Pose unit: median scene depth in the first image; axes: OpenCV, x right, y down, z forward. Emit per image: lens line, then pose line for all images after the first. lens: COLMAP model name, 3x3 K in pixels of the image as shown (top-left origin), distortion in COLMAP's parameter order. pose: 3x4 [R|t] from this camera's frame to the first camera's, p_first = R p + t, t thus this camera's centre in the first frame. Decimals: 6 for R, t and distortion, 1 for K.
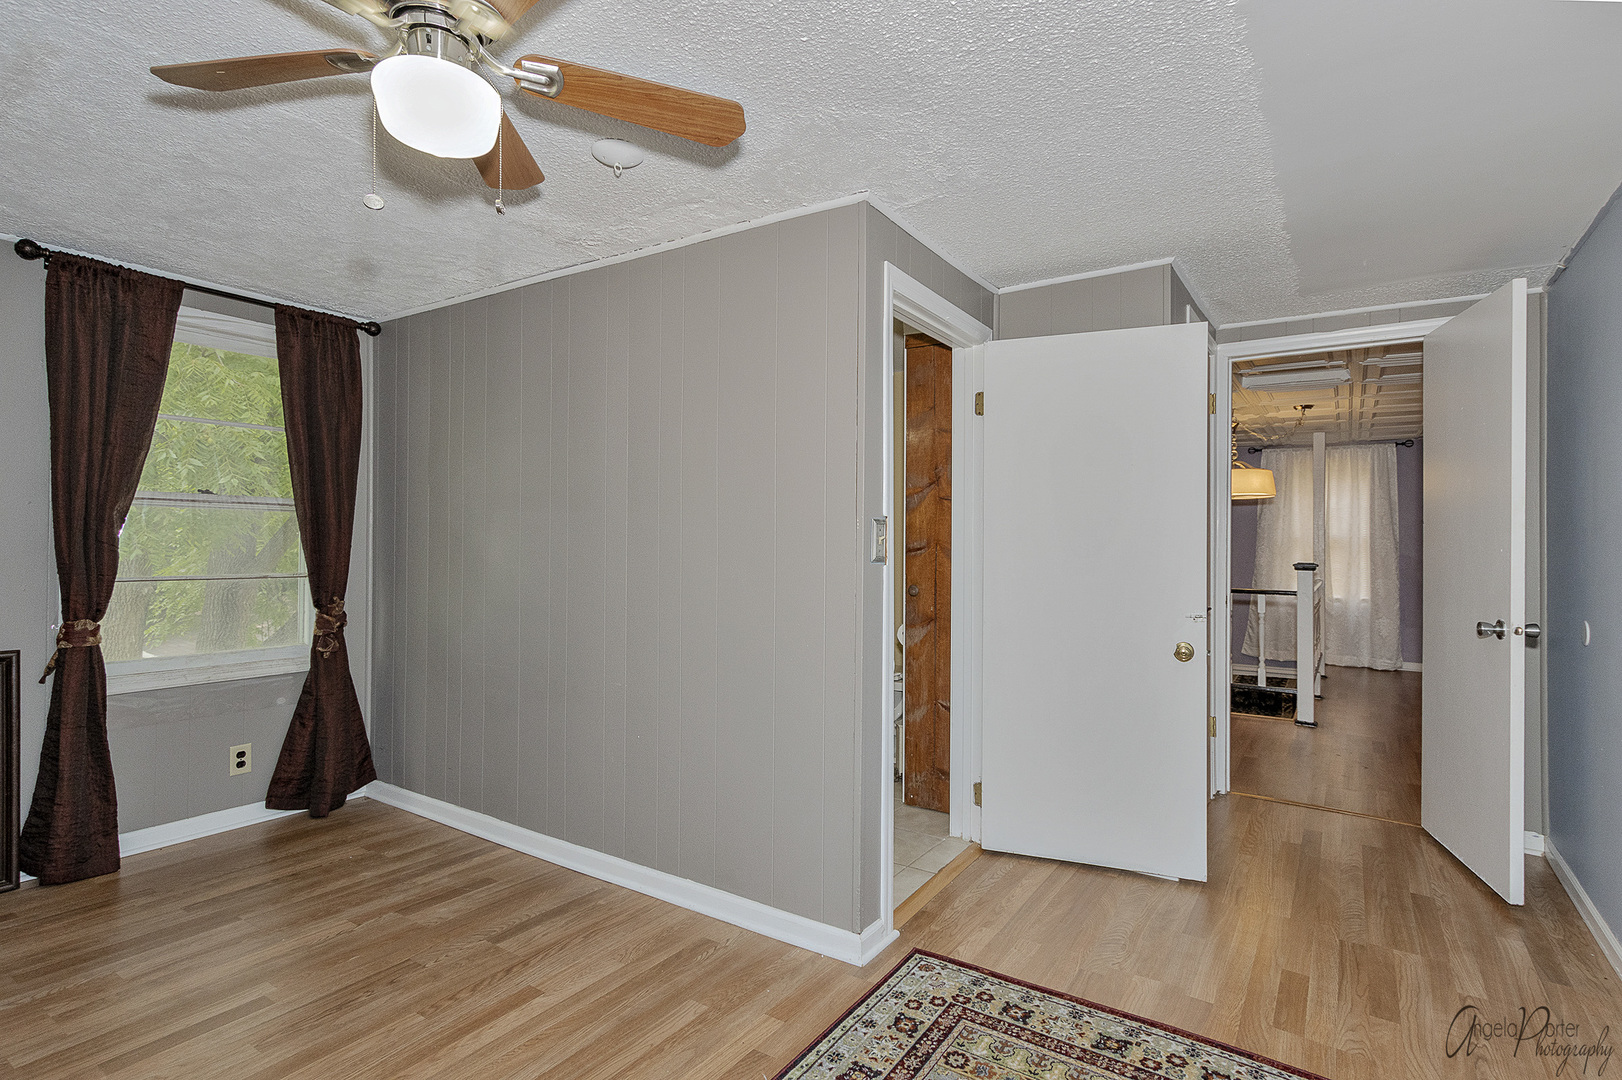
lens RADIAL K [[770.9, 0, 814.3], [0, 770.9, 541.4], [0, 0, 1]] dist [0.003404, -0.000431]
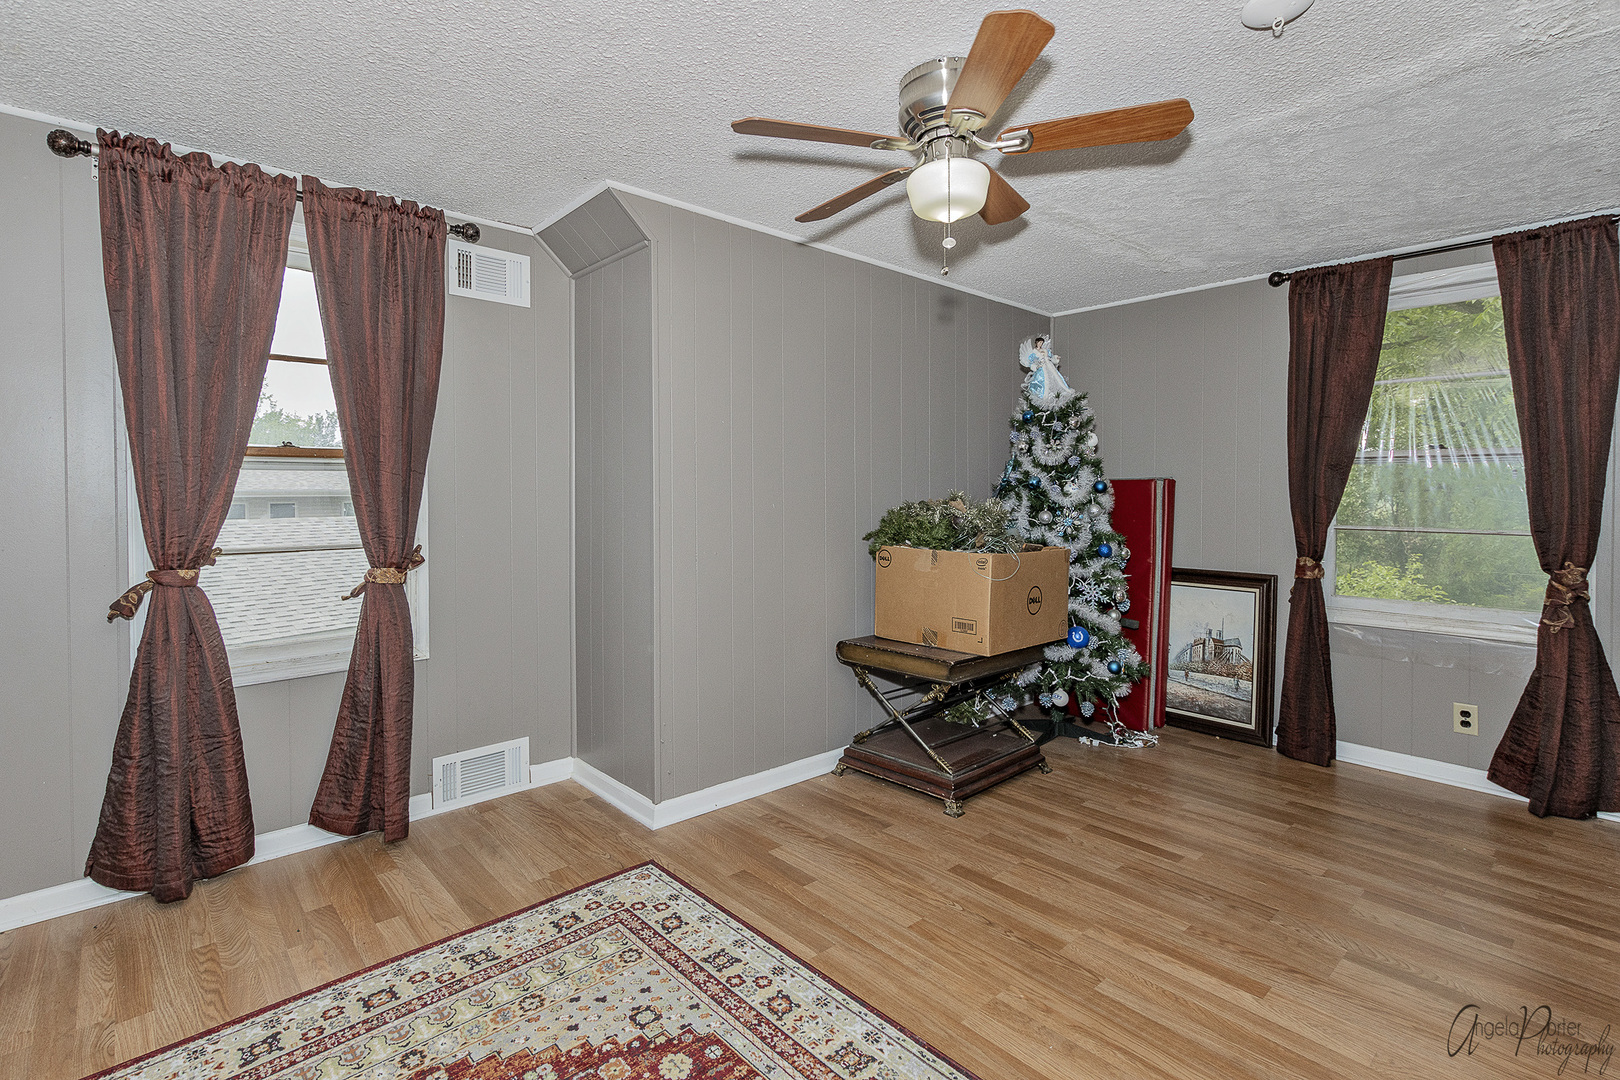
lens RADIAL K [[754.7, 0, 809.9], [0, 754.7, 516.7], [0, 0, 1]] dist [0.001191, -0.000132]
pose [[-0.227994, 0.029524, -0.973215, 0.407009], [0.004642, 0.999562, 0.029236, -0.005745], [0.973652, 0.002148, -0.228031, 0.451502]]
